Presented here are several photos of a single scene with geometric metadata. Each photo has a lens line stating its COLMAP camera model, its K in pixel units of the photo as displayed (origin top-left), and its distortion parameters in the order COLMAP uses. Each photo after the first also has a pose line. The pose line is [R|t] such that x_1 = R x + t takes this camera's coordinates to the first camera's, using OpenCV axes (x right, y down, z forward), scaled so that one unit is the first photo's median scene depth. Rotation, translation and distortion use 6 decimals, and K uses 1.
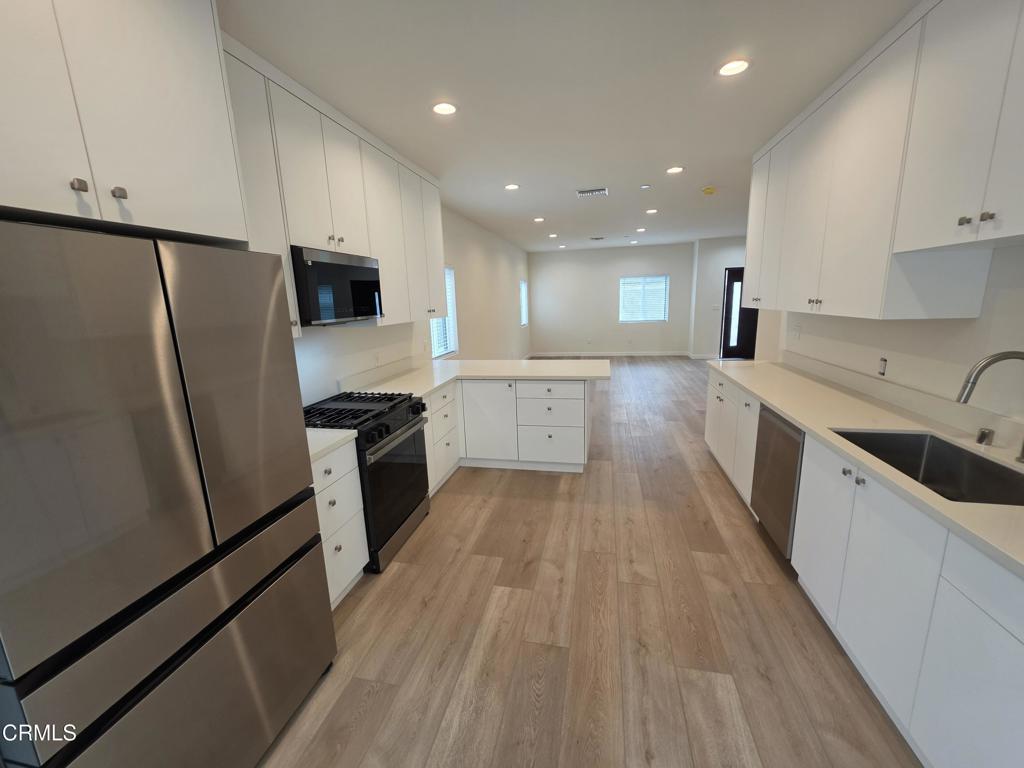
lens RADIAL K [[408.2, 0, 512.5], [0, 408.2, 382.3], [0, 0, 1]] dist [-0.007147, 0.002782]
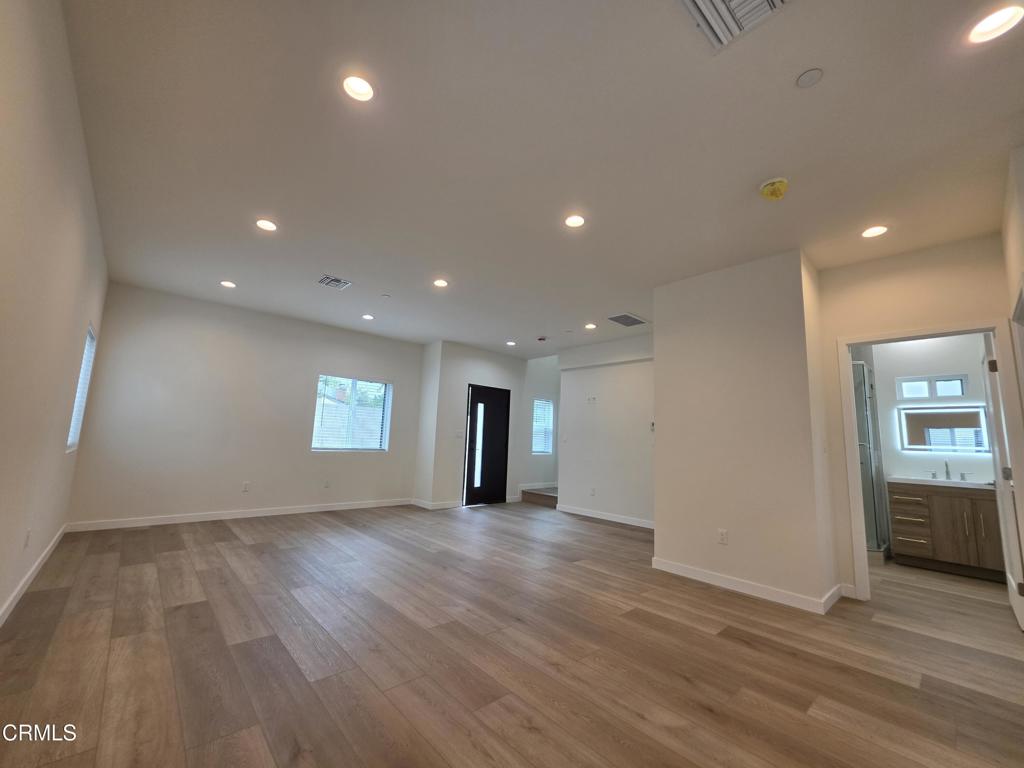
lens RADIAL K [[408.2, 0, 512.5], [0, 408.2, 382.3], [0, 0, 1]] dist [-0.007147, 0.002782]
pose [[0.574061, 0.172200, 0.800500, -0.046076], [0.105158, 0.954035, -0.280639, -0.052503], [-0.812032, 0.245283, 0.529567, 0.477998]]
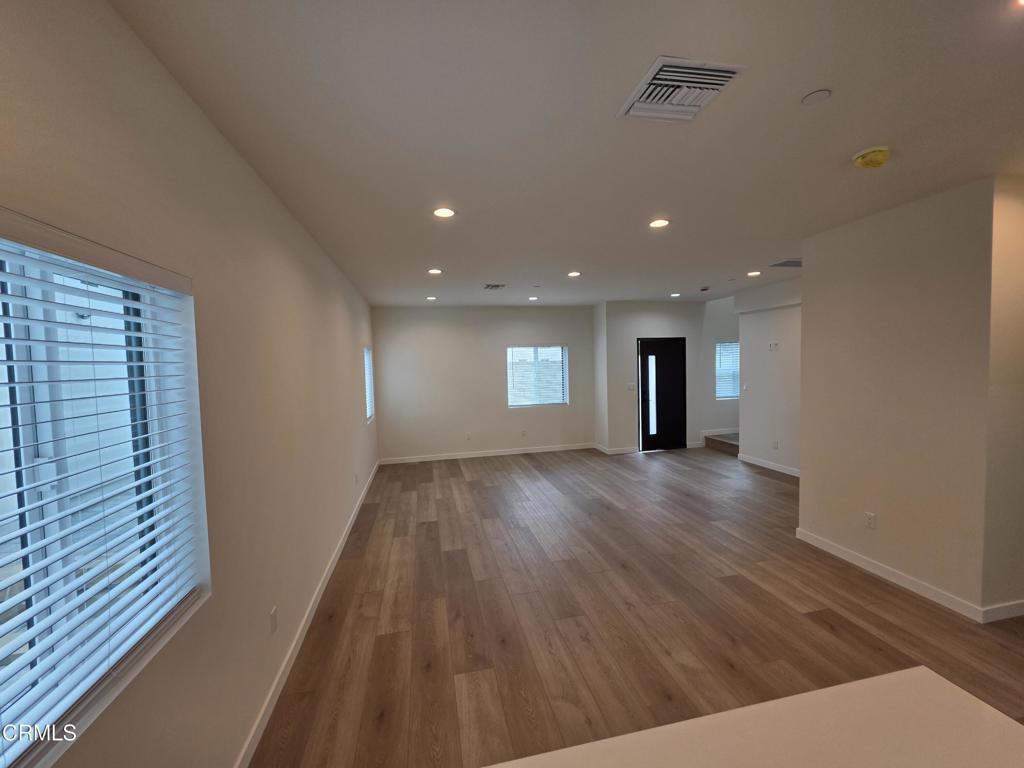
lens RADIAL K [[408.2, 0, 512.5], [0, 408.2, 382.3], [0, 0, 1]] dist [-0.007147, 0.002782]
pose [[0.907771, -0.008836, 0.419372, -0.034121], [0.079786, 0.985163, -0.151948, -0.085000], [-0.411808, 0.171394, 0.895008, 0.364797]]
